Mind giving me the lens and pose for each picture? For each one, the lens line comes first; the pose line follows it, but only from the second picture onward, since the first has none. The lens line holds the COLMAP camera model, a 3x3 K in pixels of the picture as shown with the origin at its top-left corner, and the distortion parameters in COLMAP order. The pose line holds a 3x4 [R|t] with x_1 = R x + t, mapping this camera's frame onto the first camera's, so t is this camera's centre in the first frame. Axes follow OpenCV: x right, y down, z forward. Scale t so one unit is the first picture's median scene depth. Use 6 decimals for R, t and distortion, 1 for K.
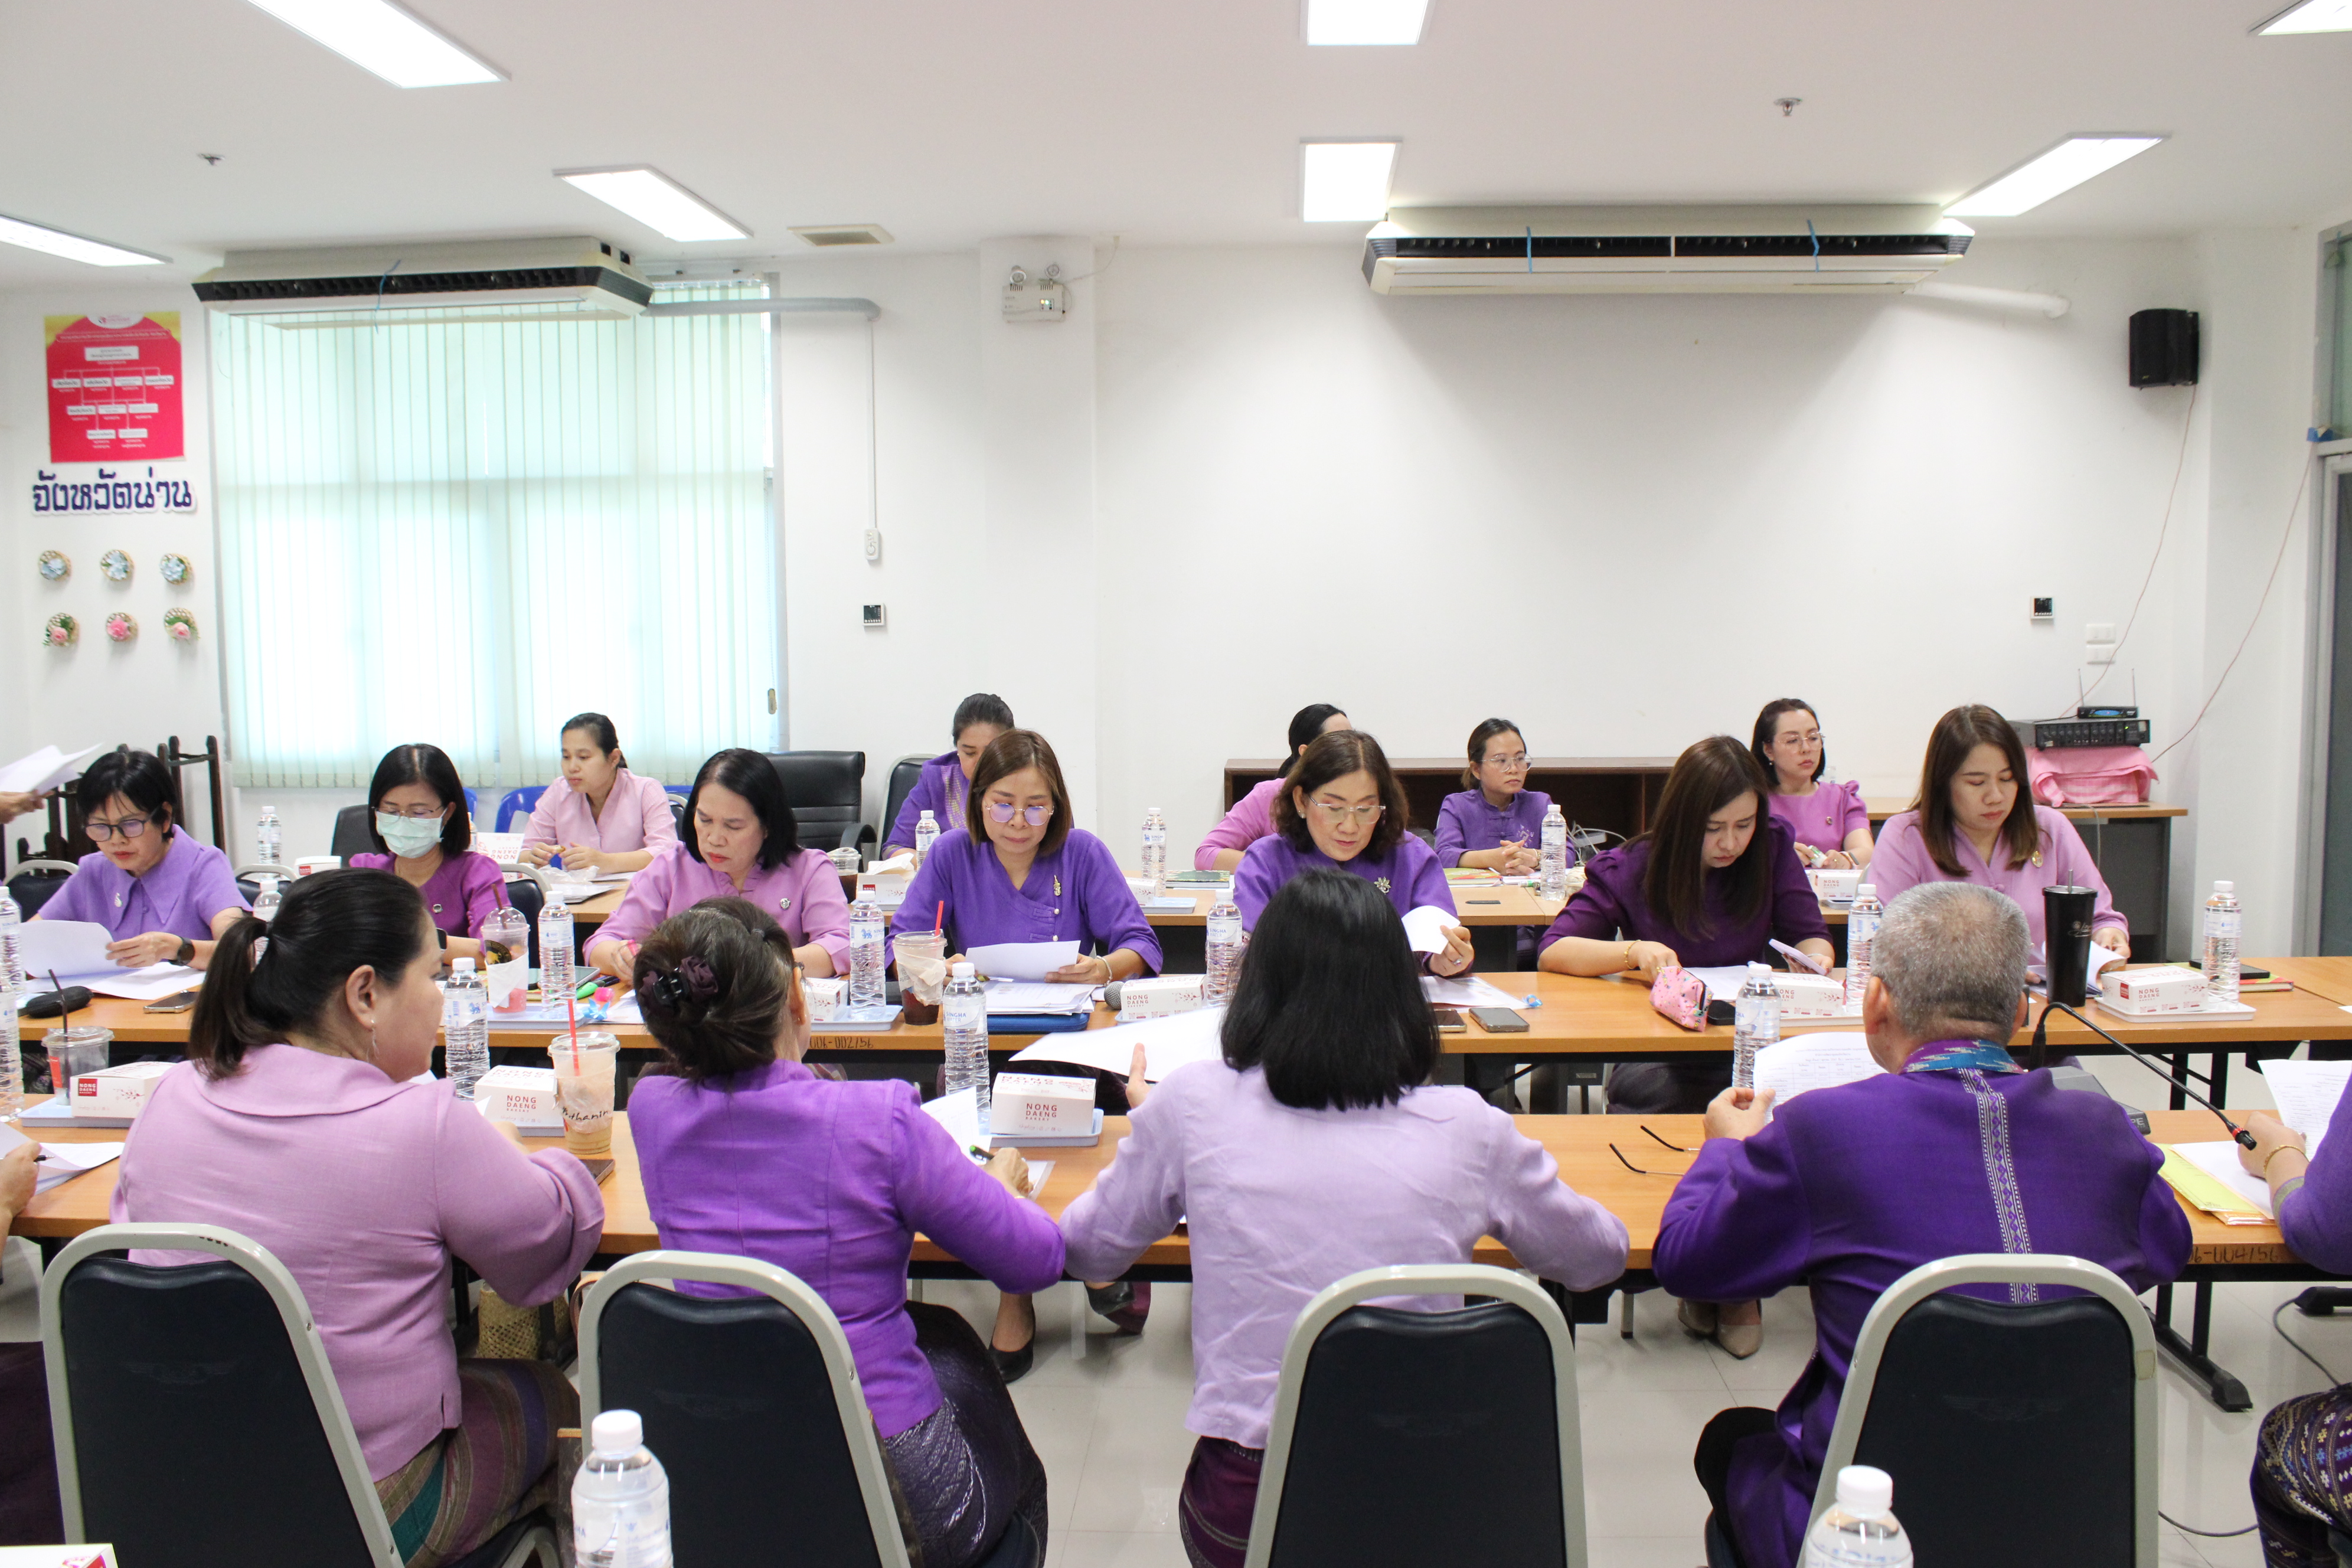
lens RADIAL K [[1893.8, 0, 1171.2], [0, 1893.8, 782.2], [0, 0, 1]] dist [-0.144466, 0.100541]
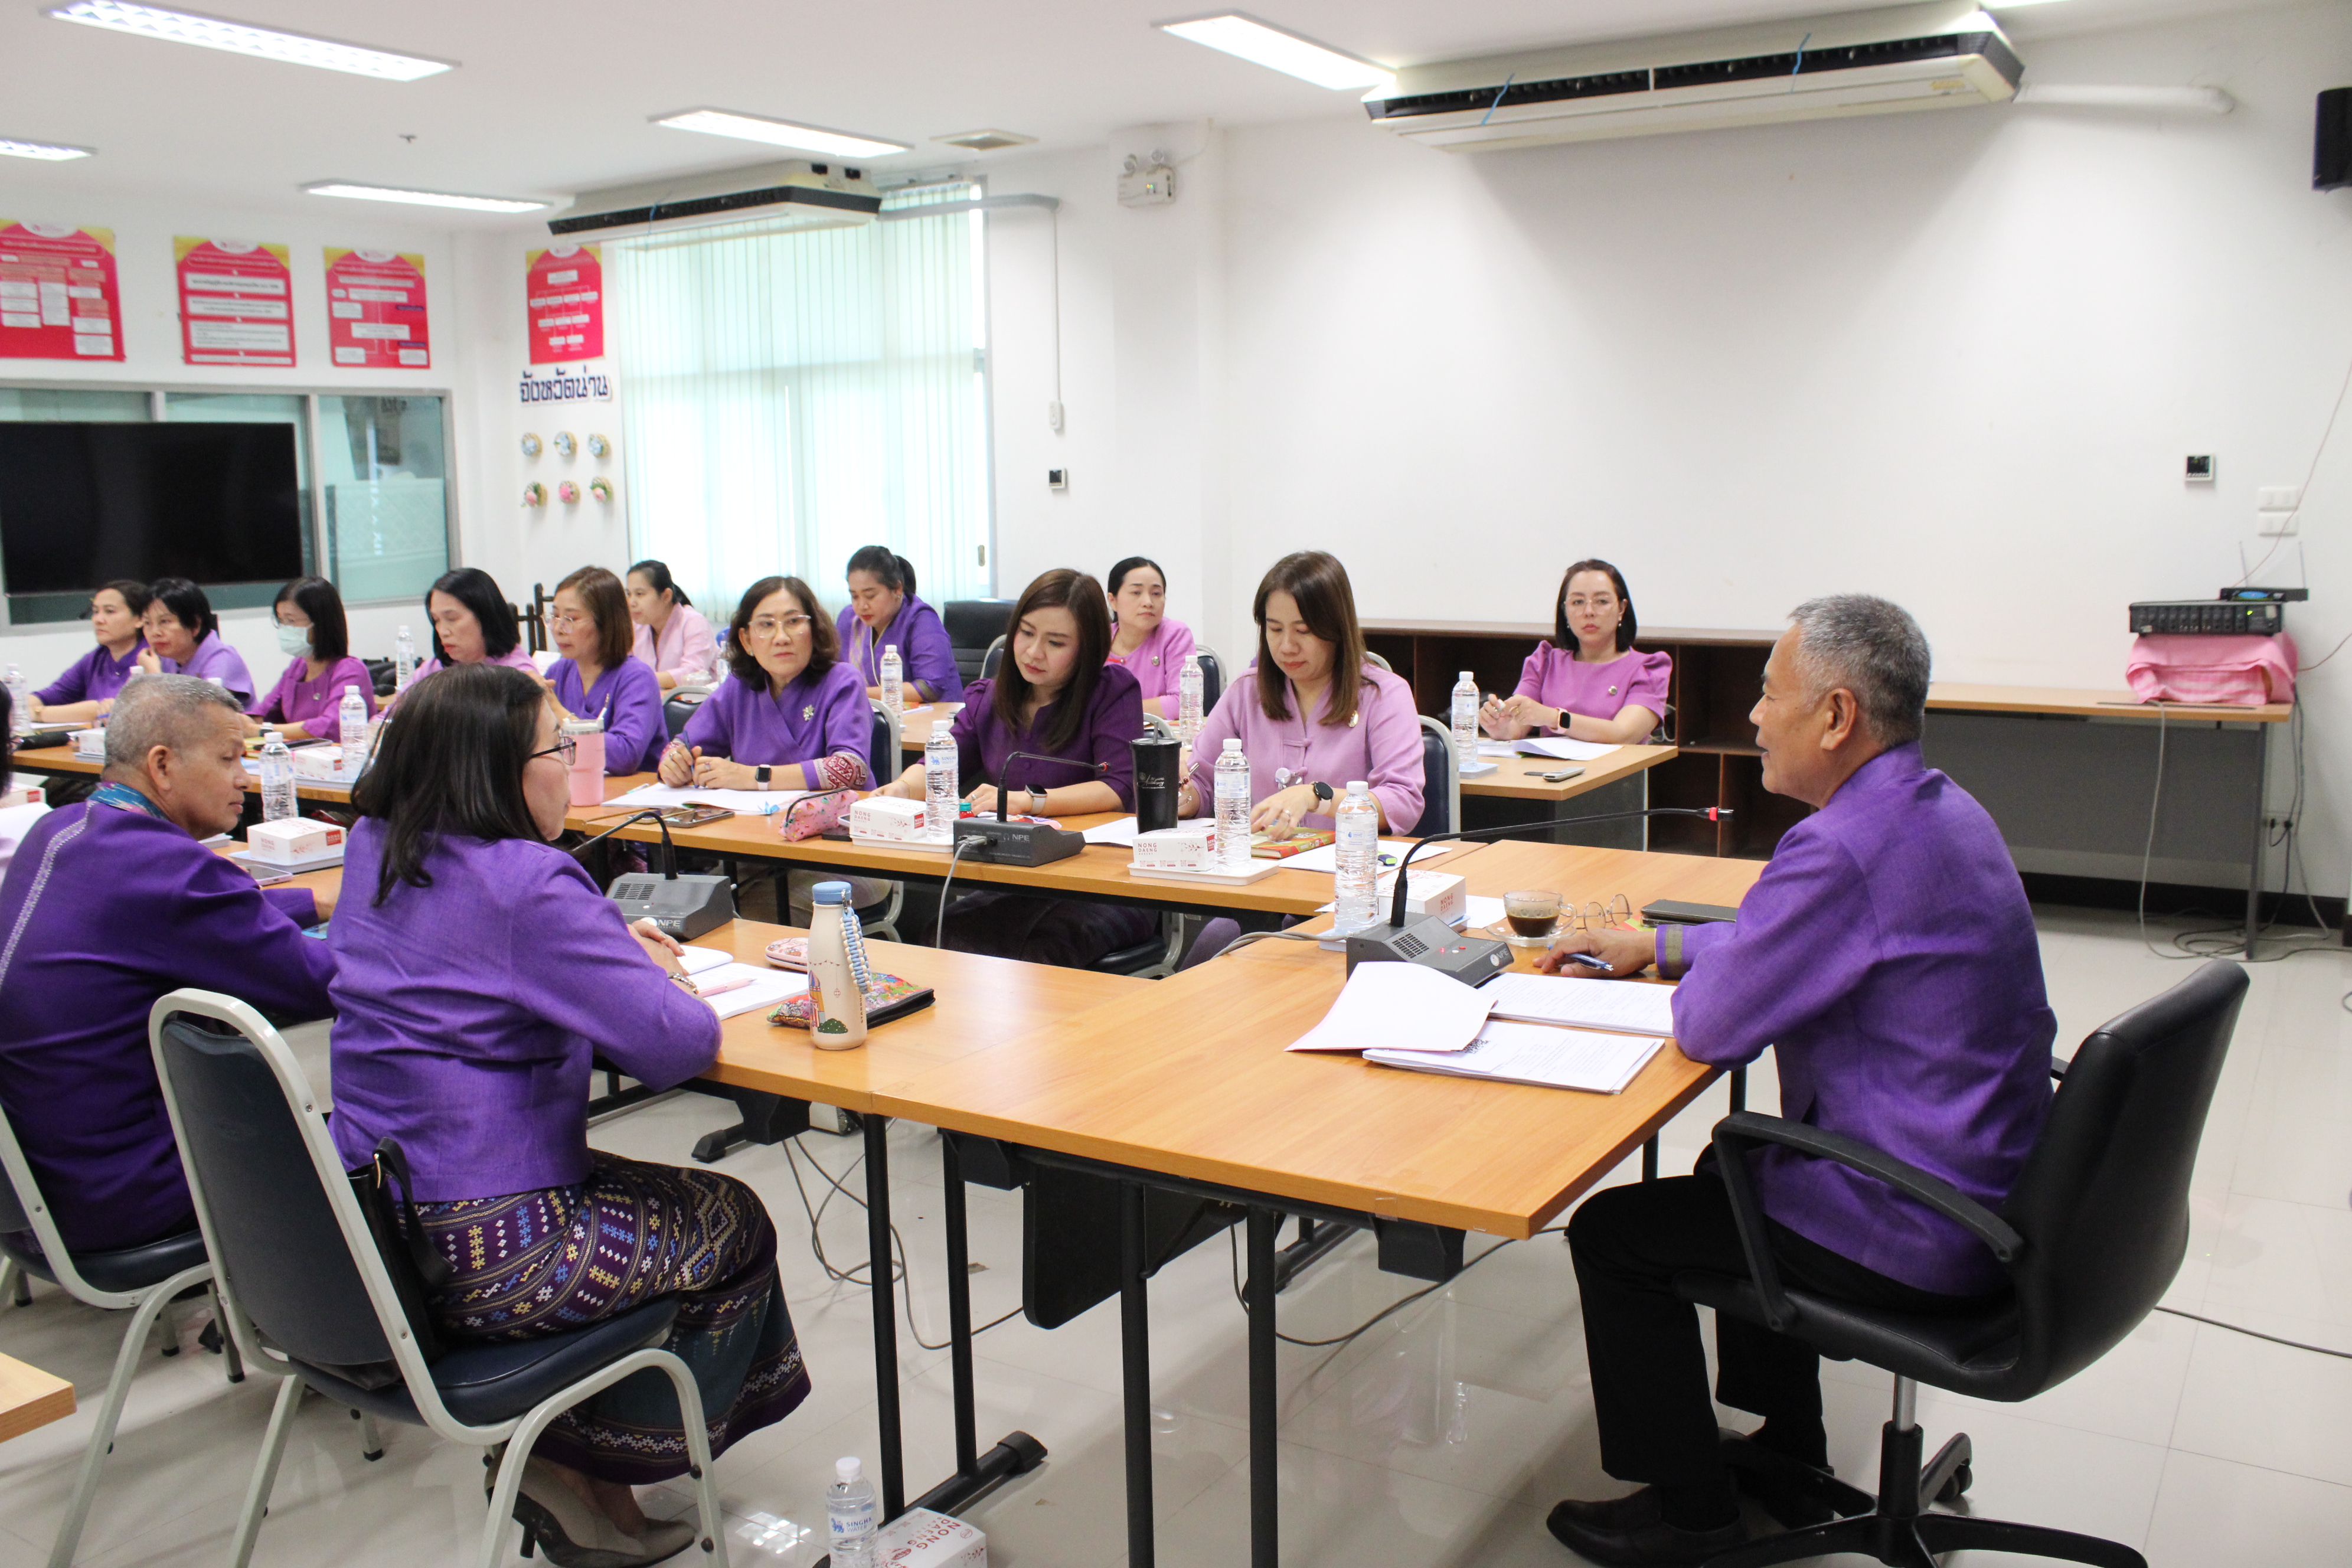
lens RADIAL K [[1949.0, 0, 1169.0], [0, 1949.0, 787.4], [0, 0, 1]] dist [-0.170583, 0.144697]
pose [[0.872526, 0.071342, -0.483331, 0.465394], [-0.041854, 0.996559, 0.071540, 0.008020], [0.486772, -0.042191, 0.872510, 0.027435]]
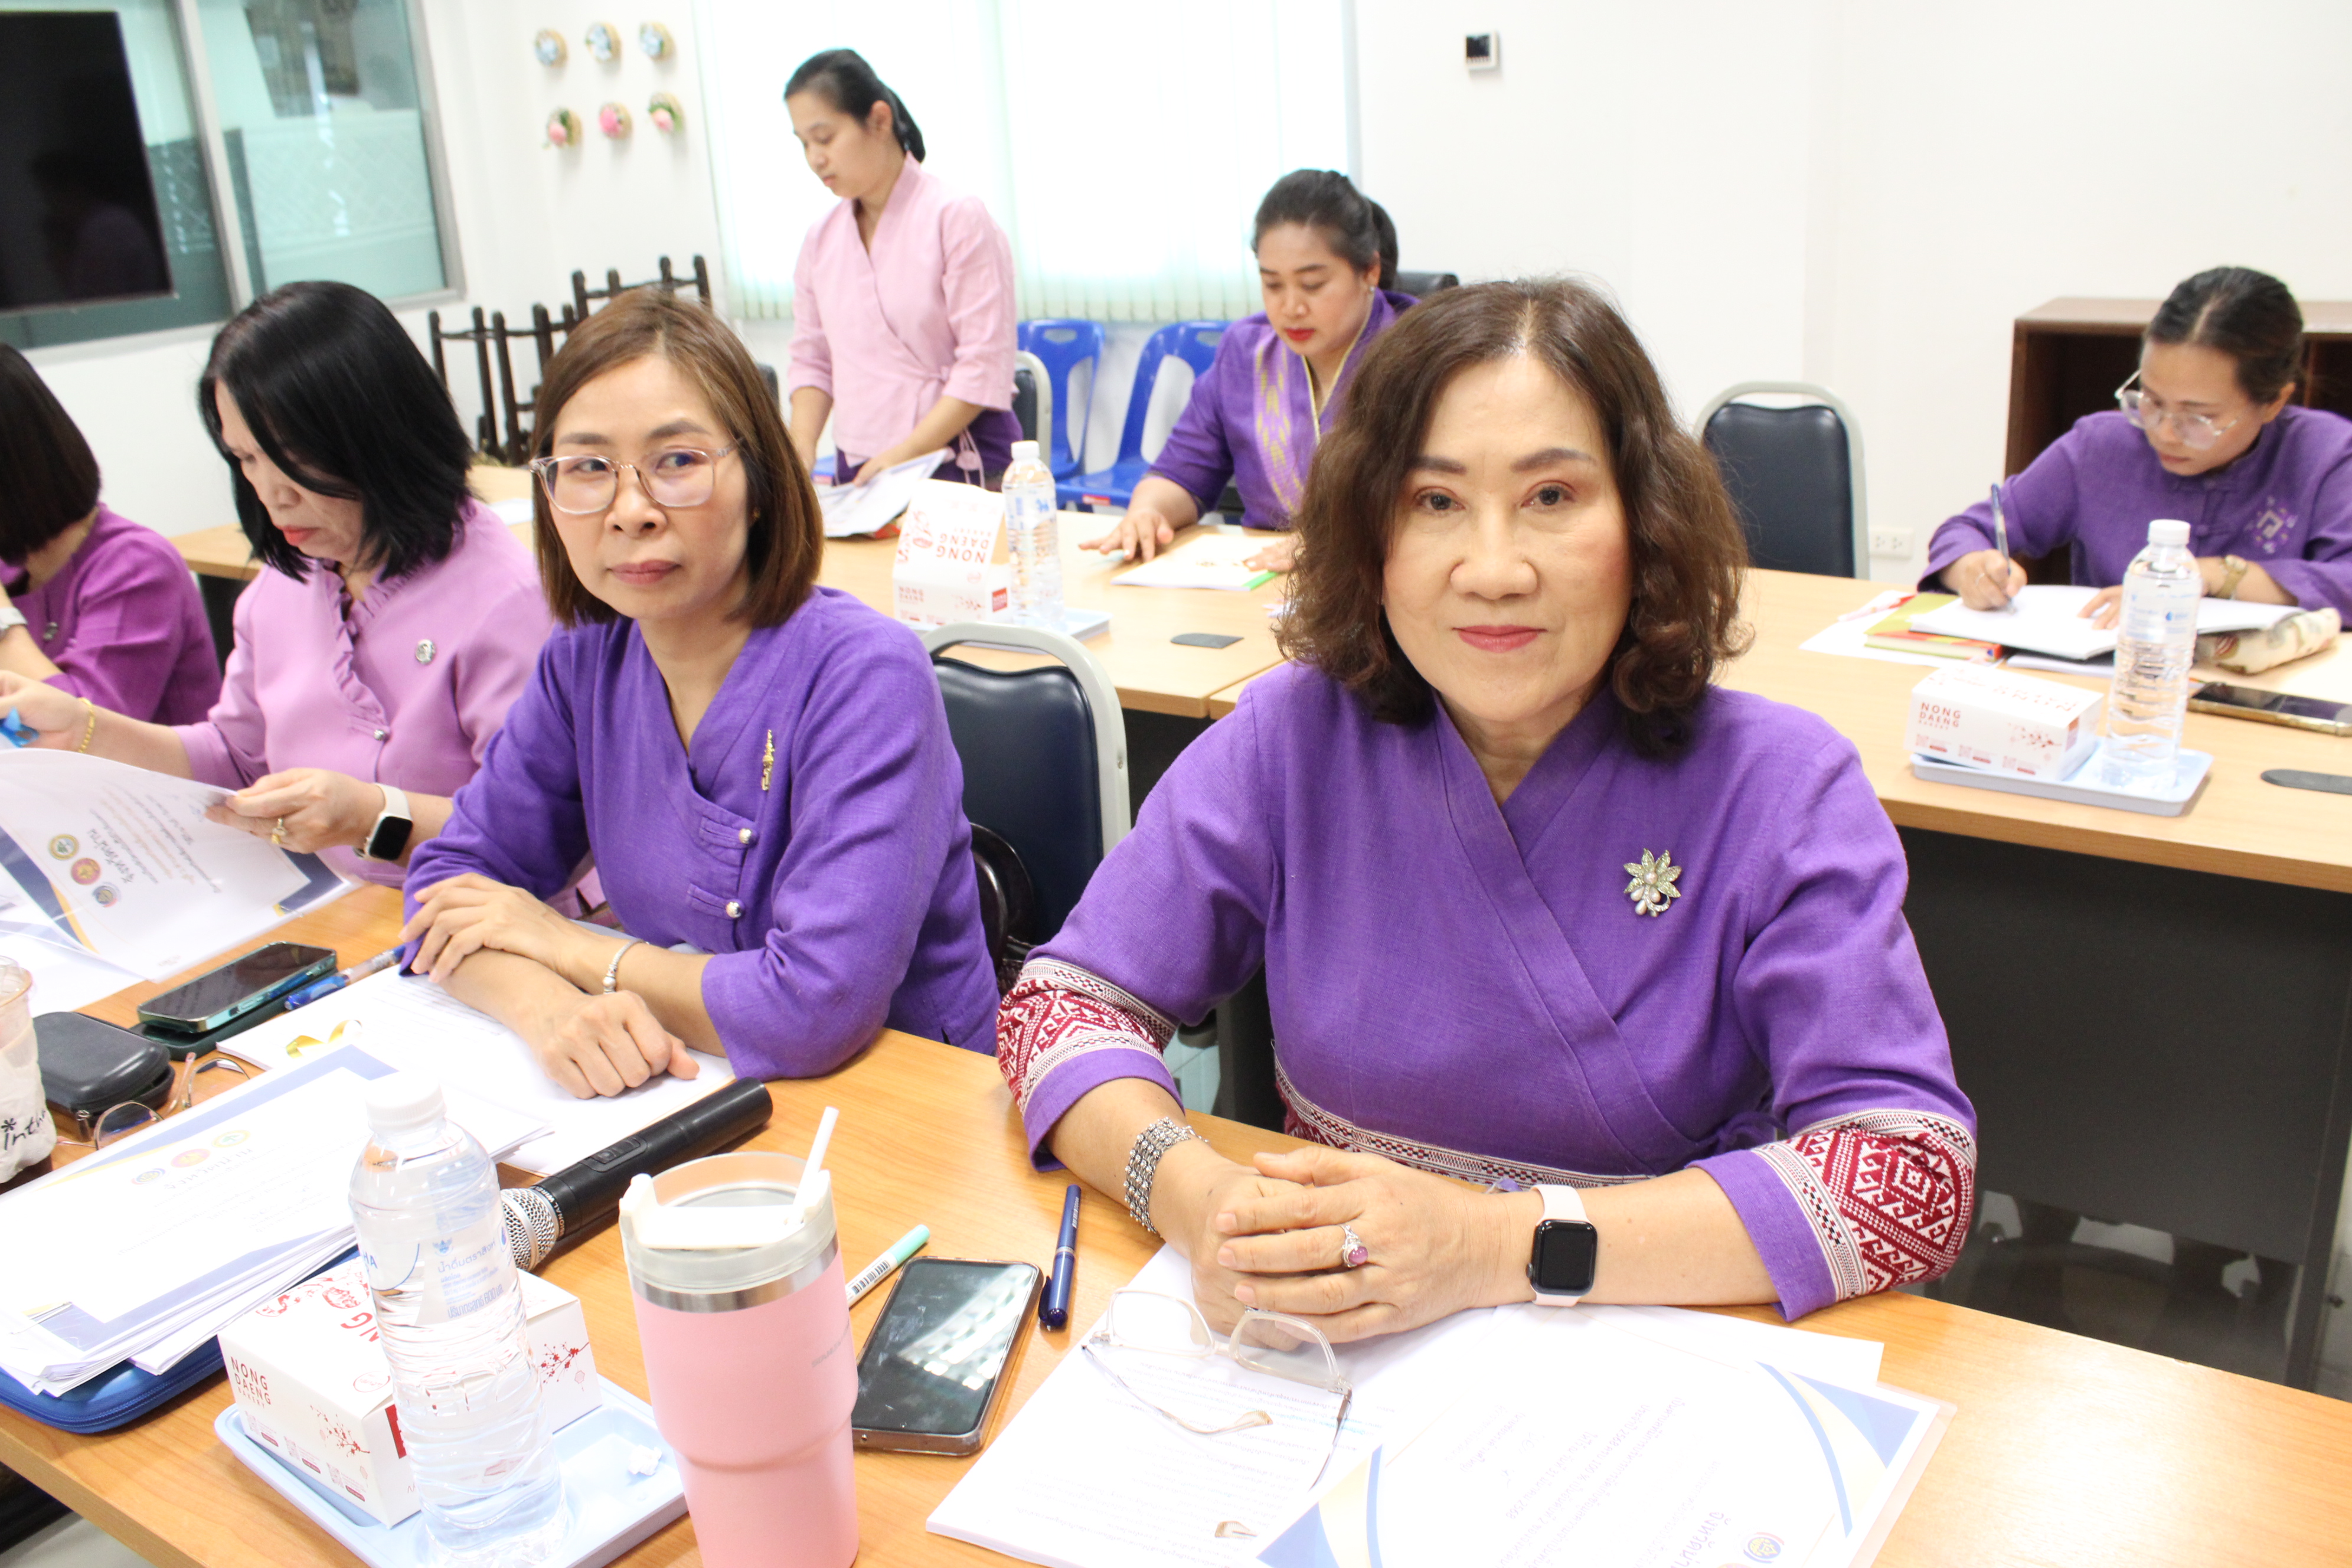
lens RADIAL K [[1907.7, 0, 1178.0], [0, 1907.7, 778.7], [0, 0, 1]] dist [-0.145909, 0.128517]
pose [[0.858178, 0.132582, -0.495936, 0.094296], [-0.003873, 0.967718, 0.252004, -0.010776], [0.513338, -0.214344, 0.830988, 0.384954]]
